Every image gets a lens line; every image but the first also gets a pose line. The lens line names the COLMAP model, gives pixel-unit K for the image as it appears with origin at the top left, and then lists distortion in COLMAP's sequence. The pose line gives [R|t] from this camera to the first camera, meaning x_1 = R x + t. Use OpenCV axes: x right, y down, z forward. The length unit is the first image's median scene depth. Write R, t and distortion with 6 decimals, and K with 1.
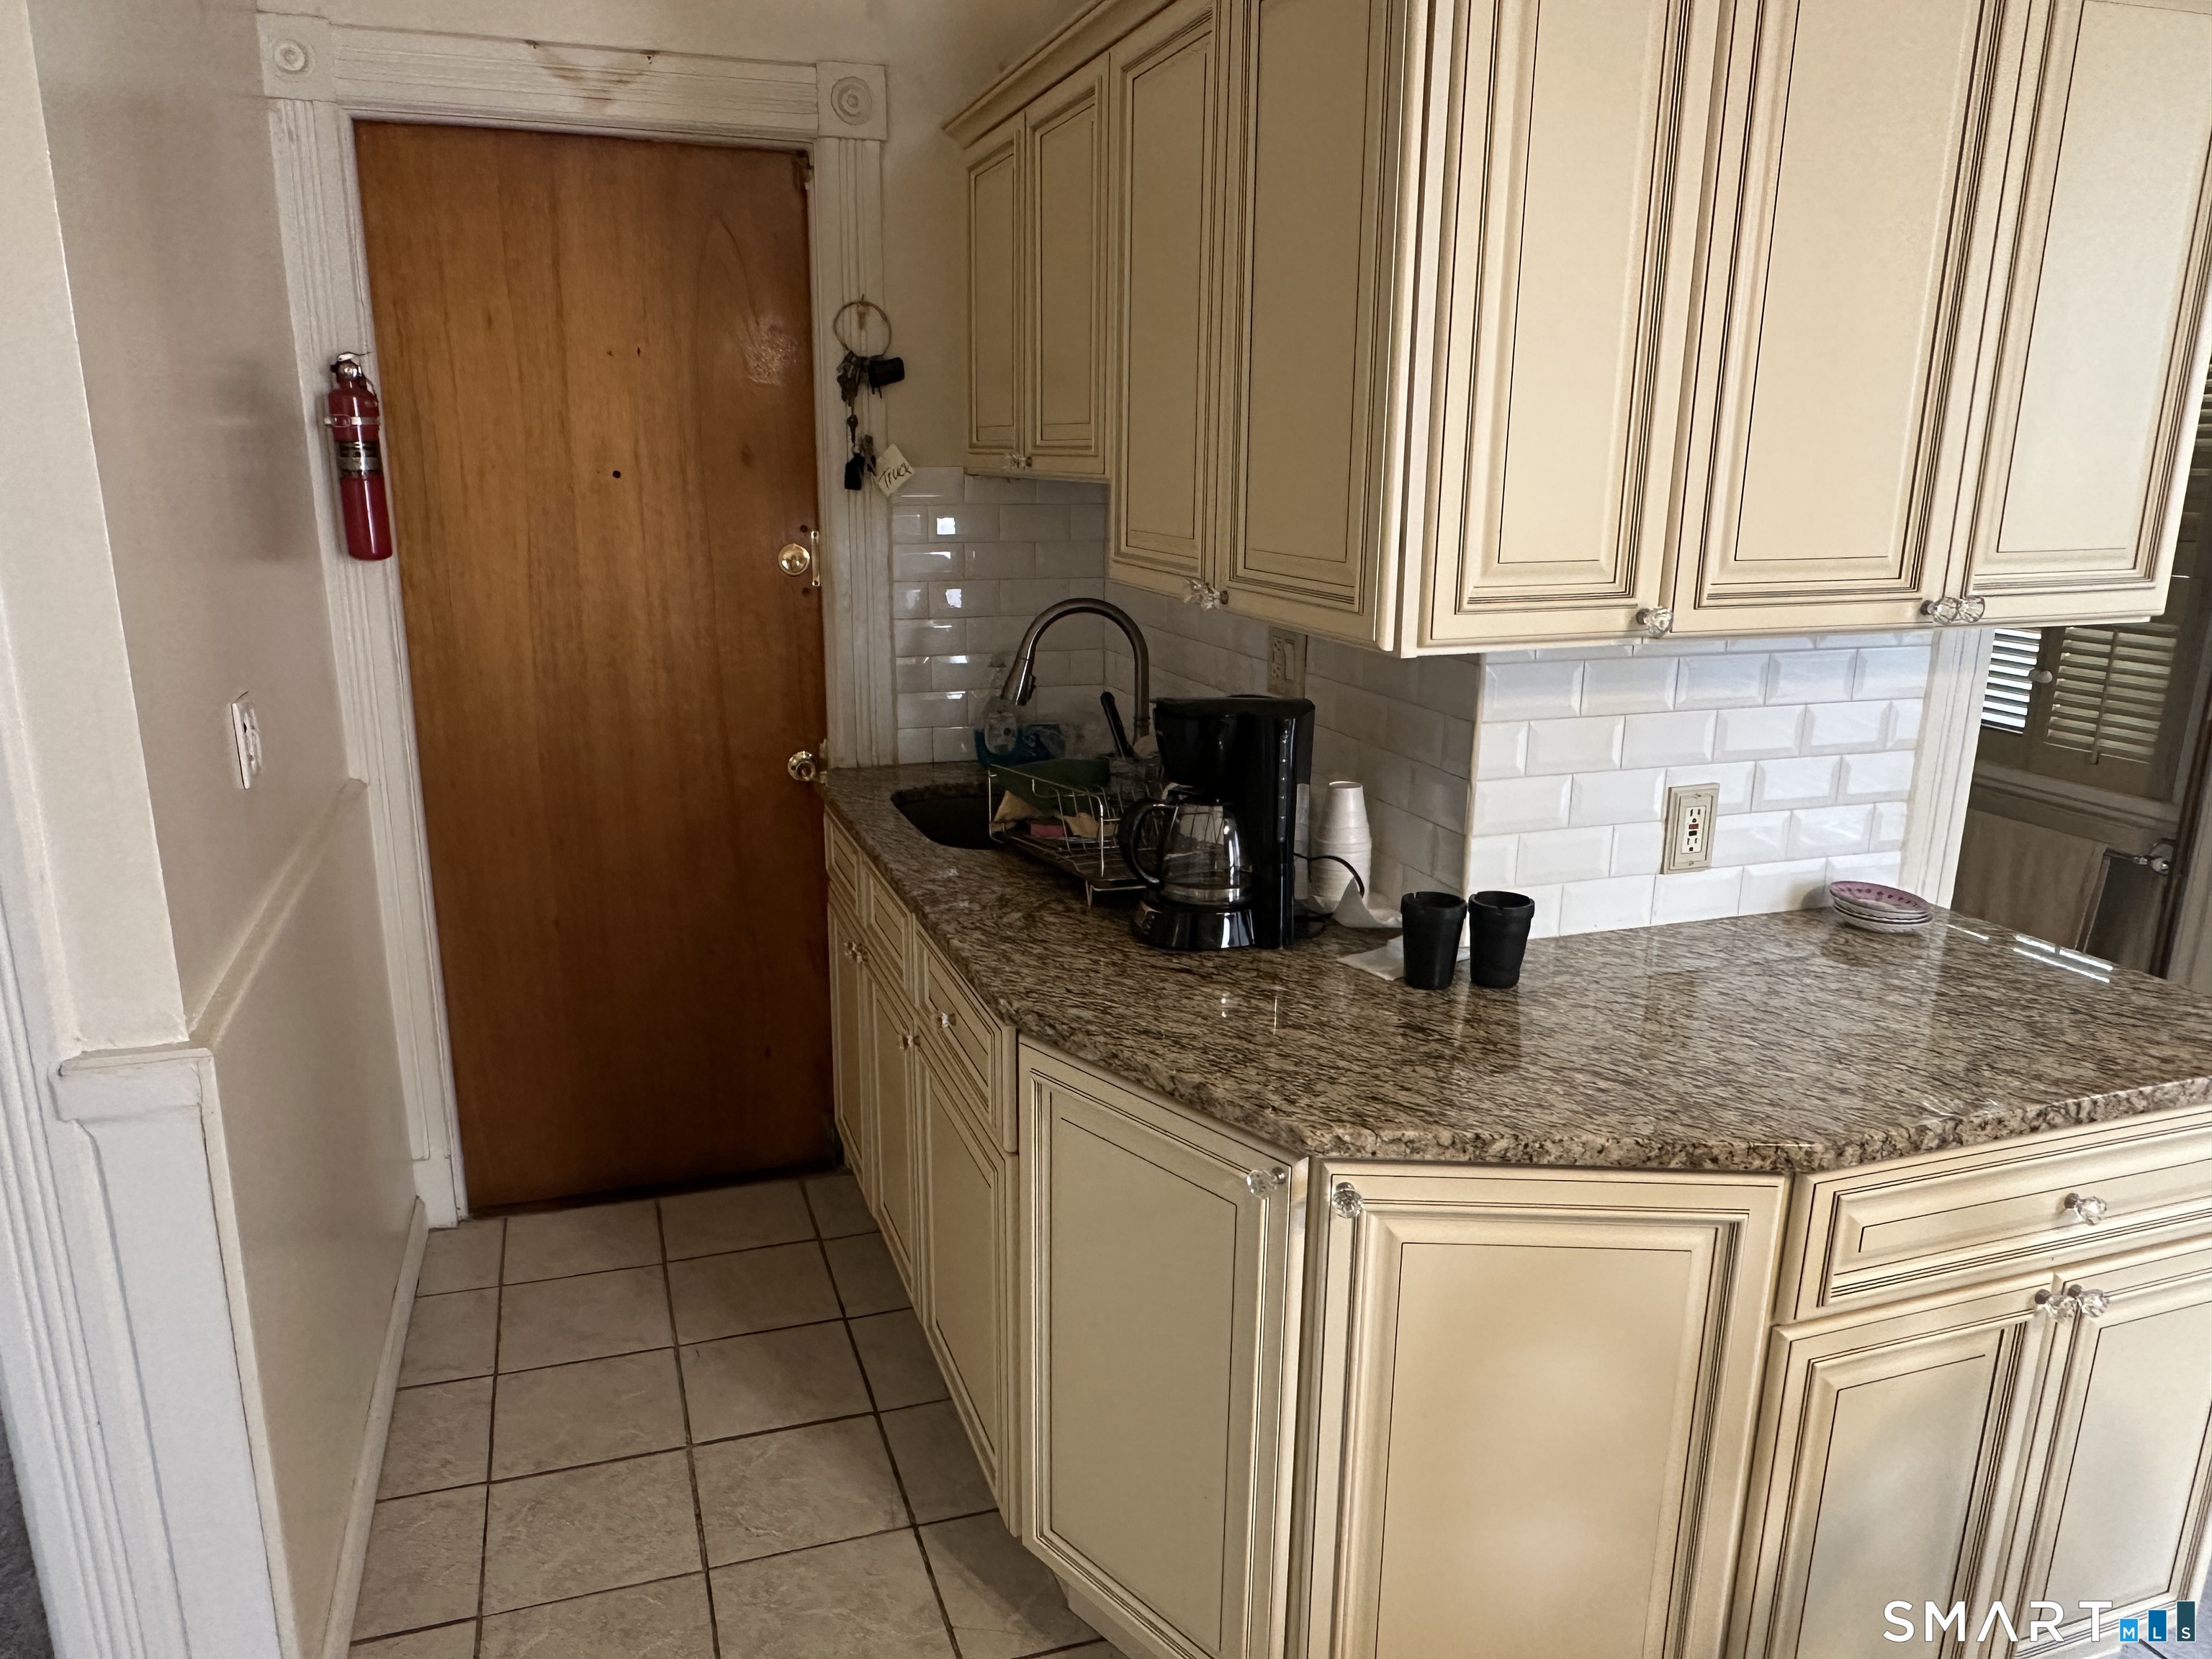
lens RADIAL K [[1507.6, 0, 1103.5], [0, 1507.6, 838.0], [0, 0, 1]] dist [0.000788, 0.000047]
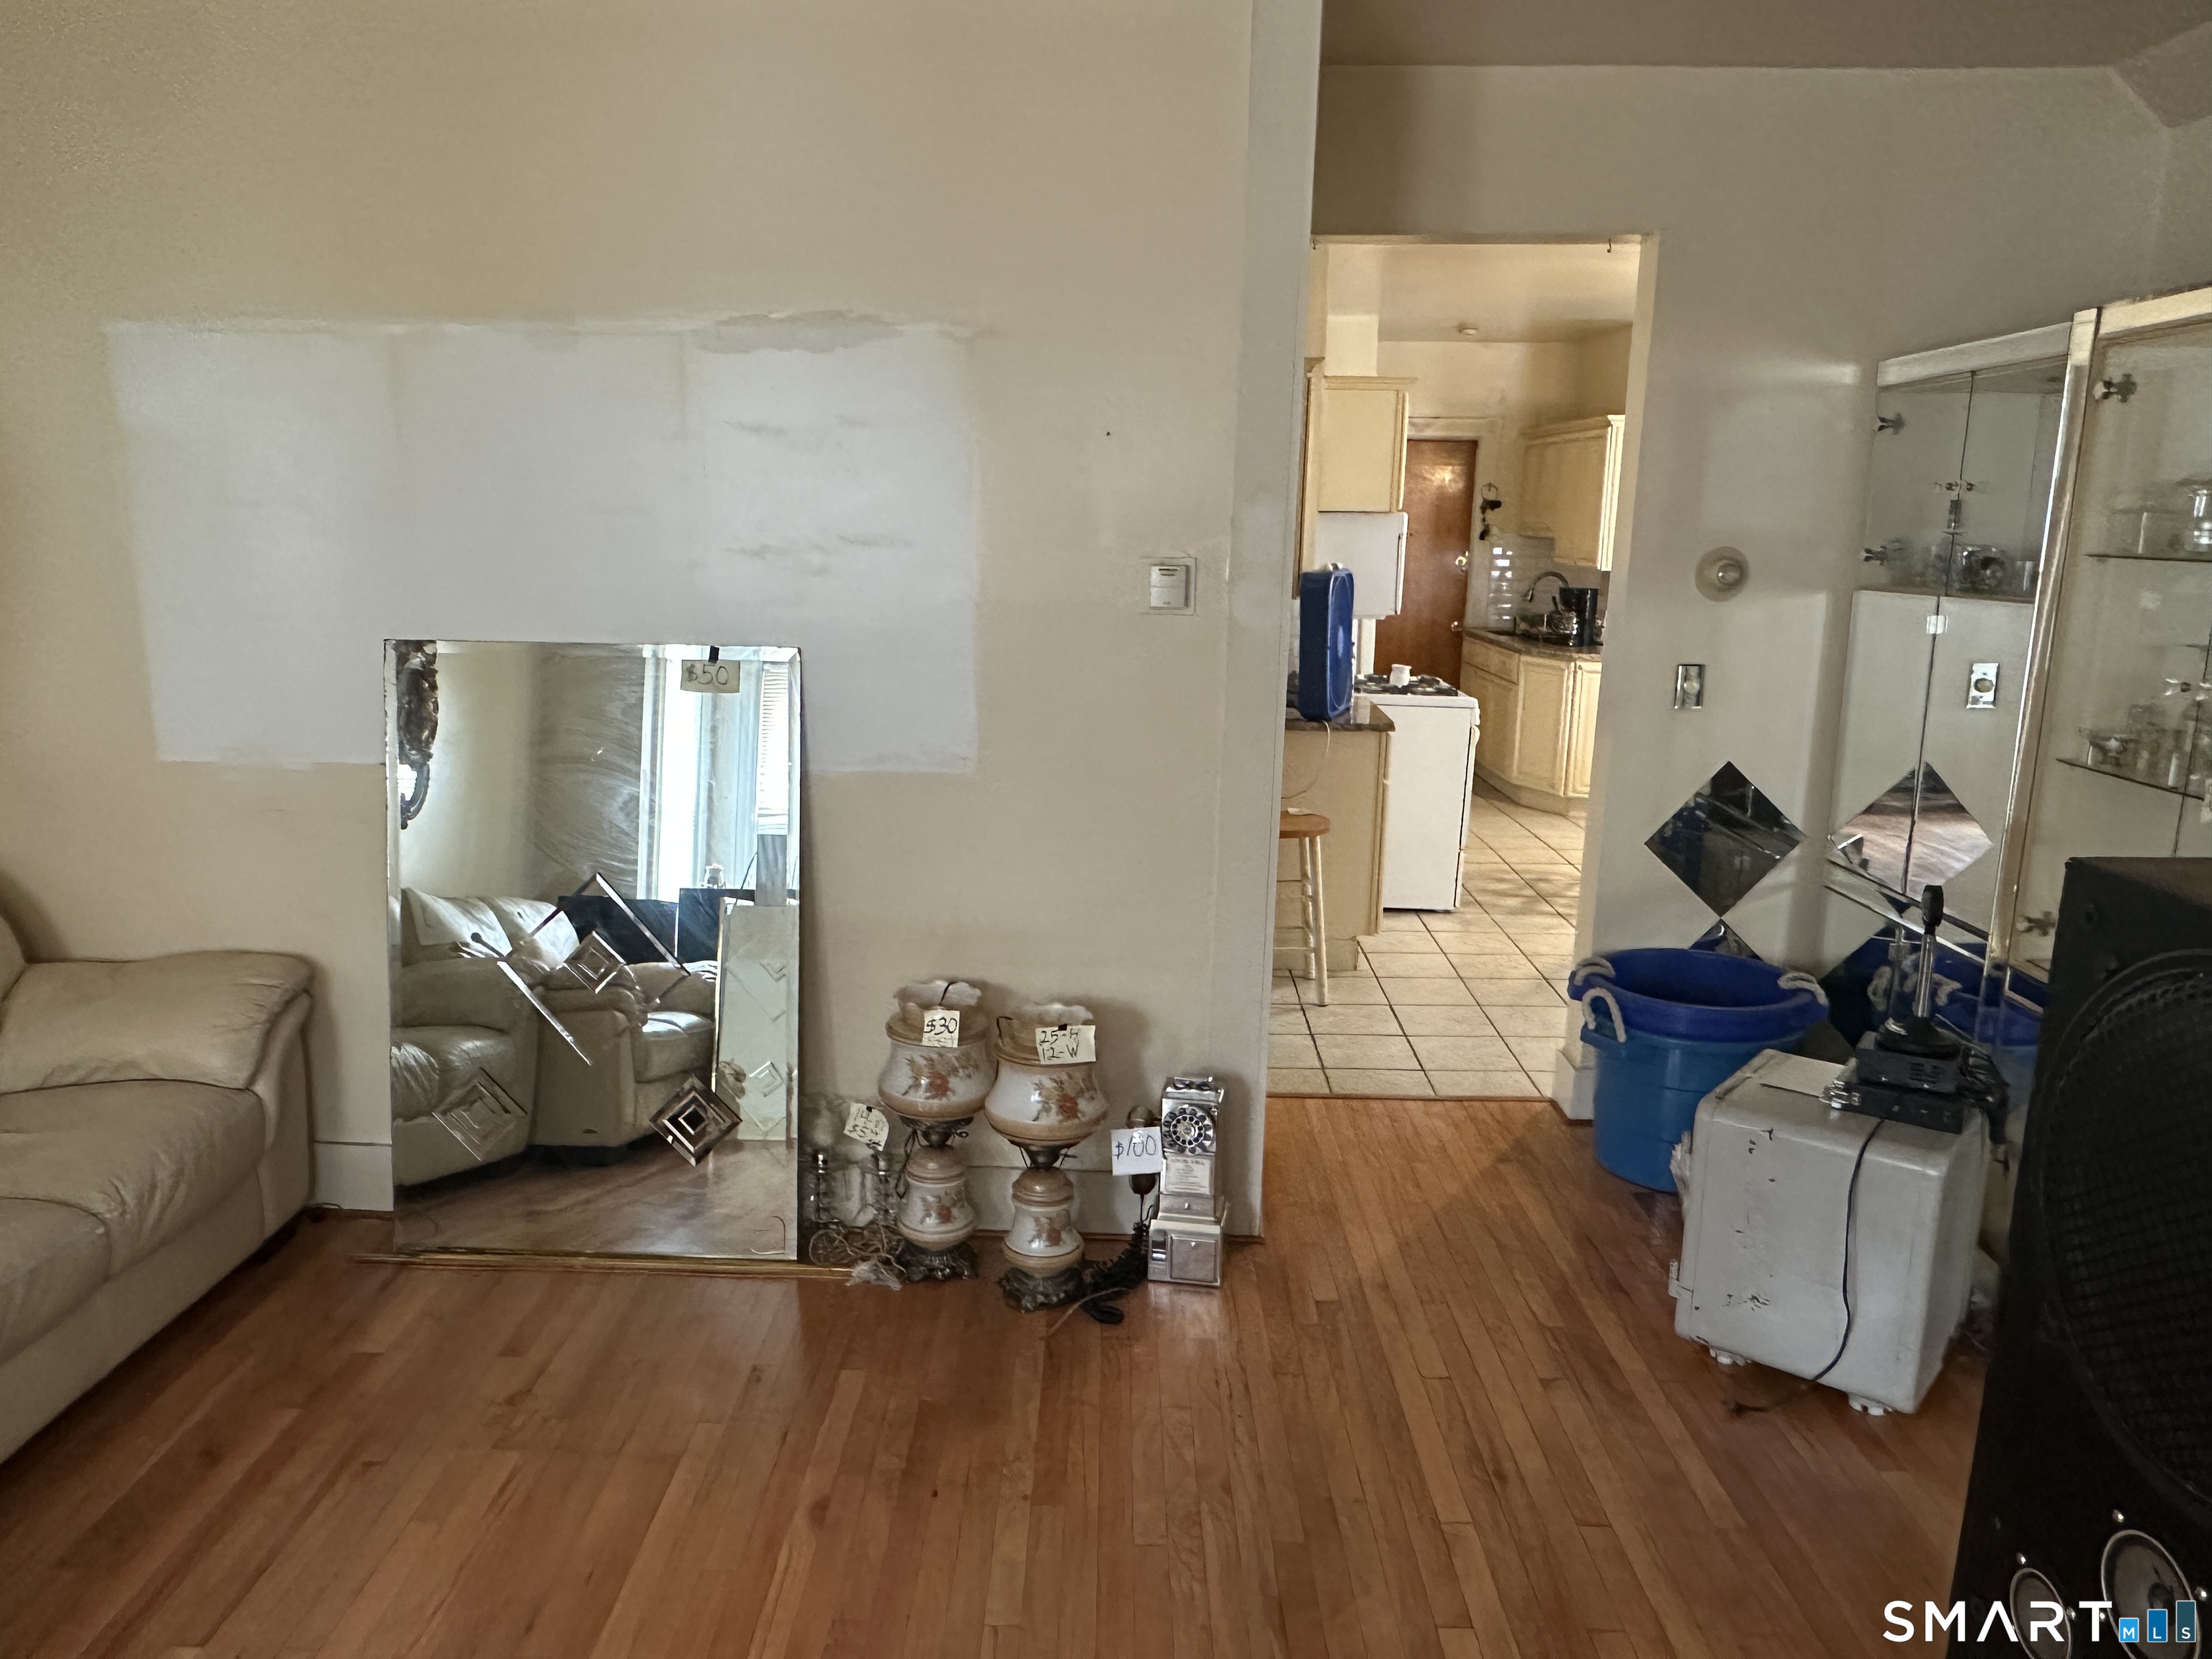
lens RADIAL K [[1507.6, 0, 1103.9], [0, 1507.6, 832.6], [0, 0, 1]] dist [0.000788, 0.000047]
pose [[0.940606, 0.075987, -0.330889, 0.199016], [-0.090130, 0.995548, -0.027586, 0.580185], [0.327319, 0.055770, 0.943267, -2.379174]]
